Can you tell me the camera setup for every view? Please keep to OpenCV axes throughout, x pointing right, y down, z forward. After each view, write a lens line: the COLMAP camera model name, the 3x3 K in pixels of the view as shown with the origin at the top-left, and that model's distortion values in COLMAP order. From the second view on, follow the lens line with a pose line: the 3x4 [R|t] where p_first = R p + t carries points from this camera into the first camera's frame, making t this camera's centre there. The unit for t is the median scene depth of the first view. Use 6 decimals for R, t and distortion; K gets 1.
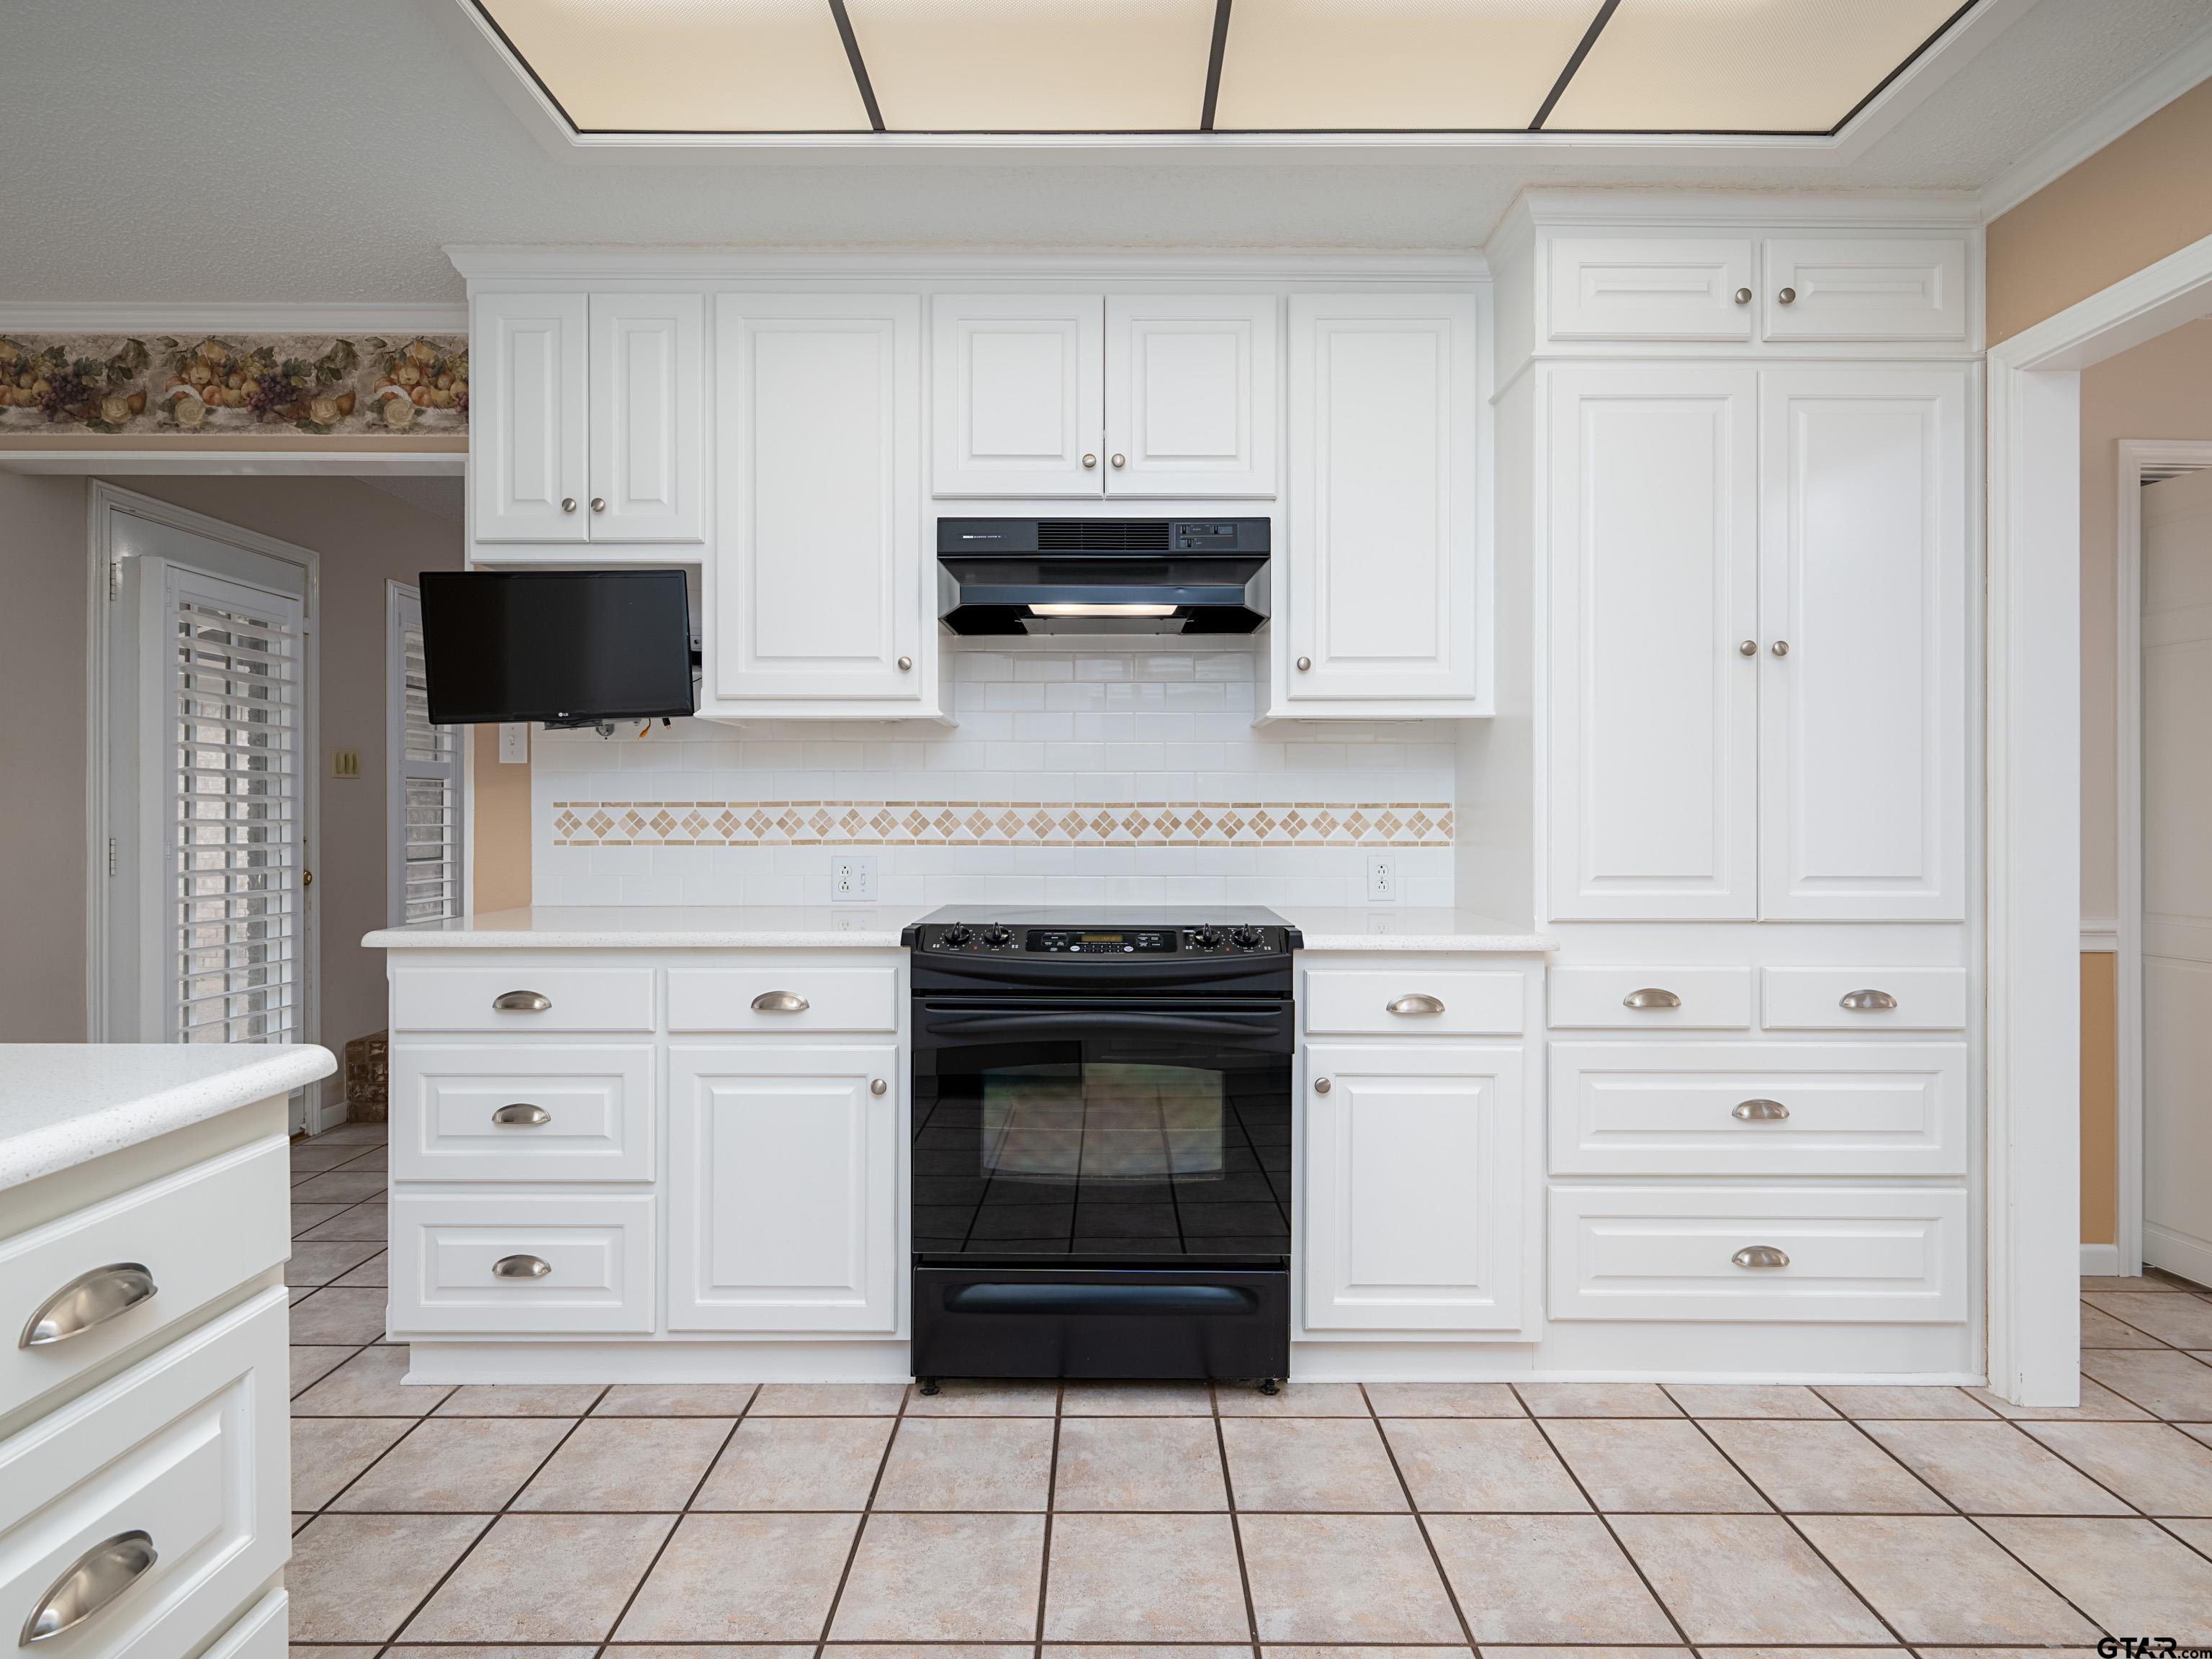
lens RADIAL K [[1169.7, 0, 1029.1], [0, 1169.7, 798.7], [0, 0, 1]] dist [0.004880, 0.000463]
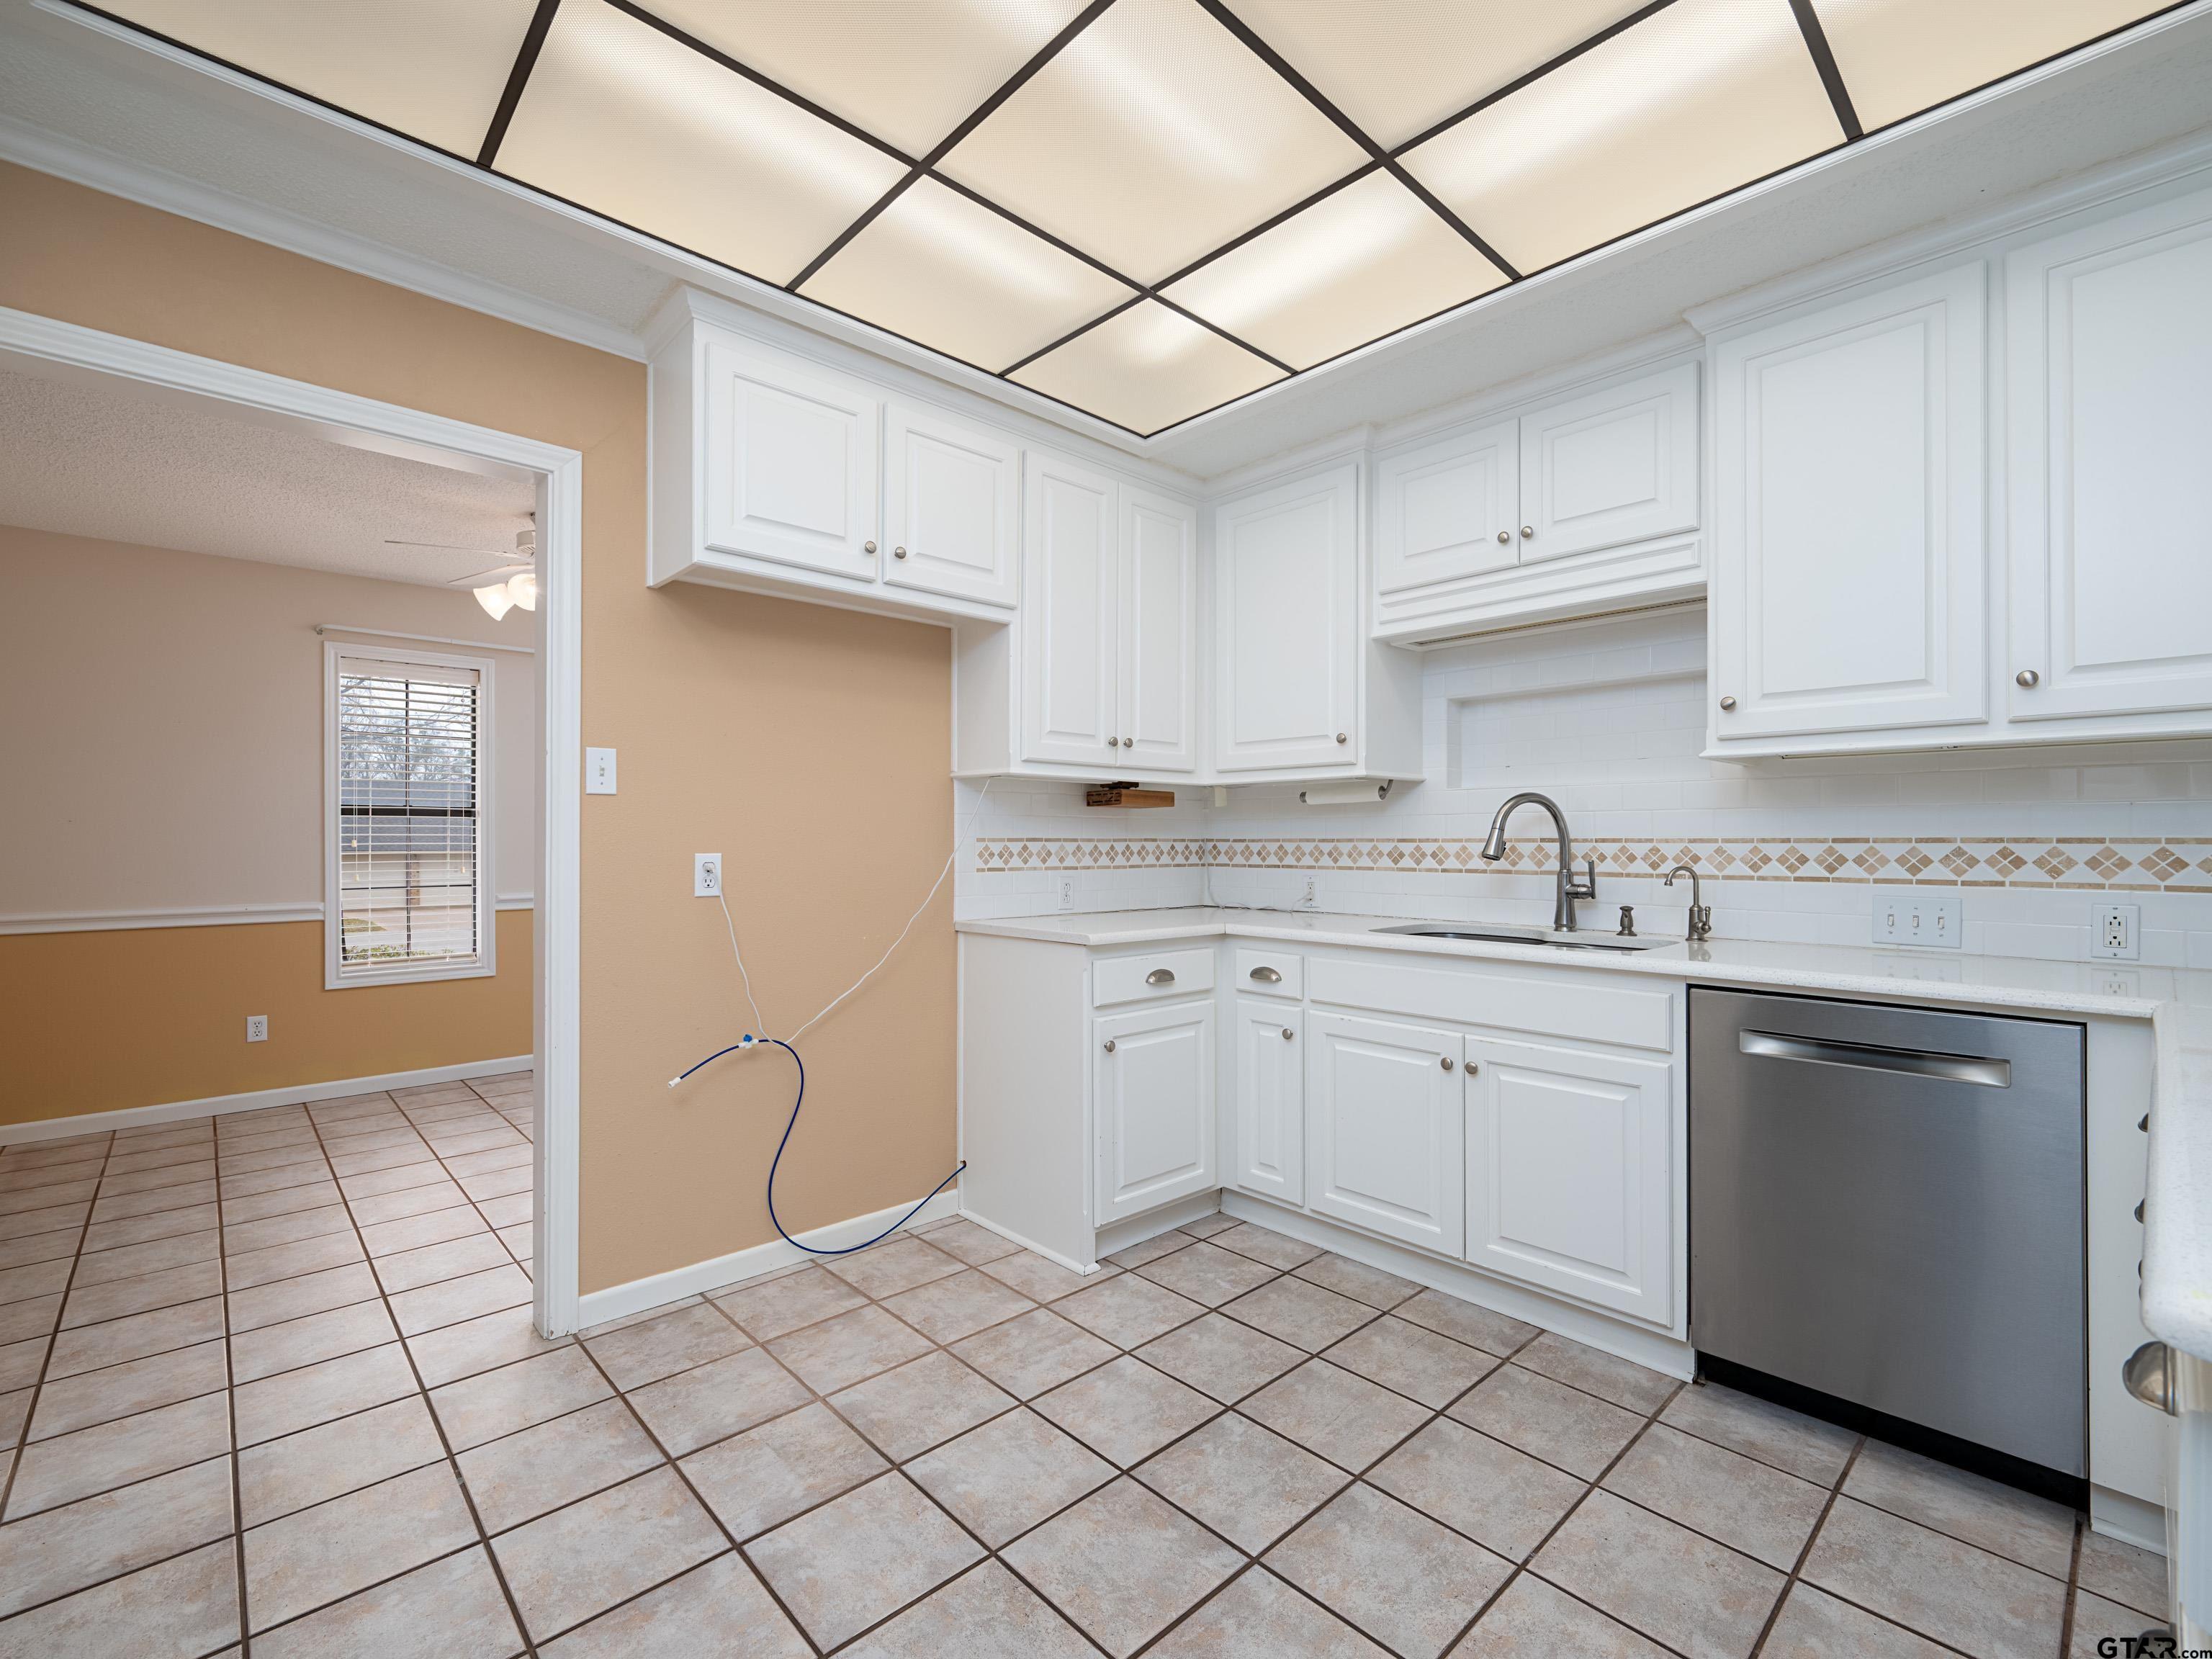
lens RADIAL K [[983.9, 0, 1109.1], [0, 983.9, 832.8], [0, 0, 1]] dist [-0.011517, 0.000239]
pose [[0.685895, -0.006773, -0.727669, 0.487014], [0.004060, 0.999977, -0.005481, 0.001199], [0.727689, 0.000805, 0.685907, 0.007222]]
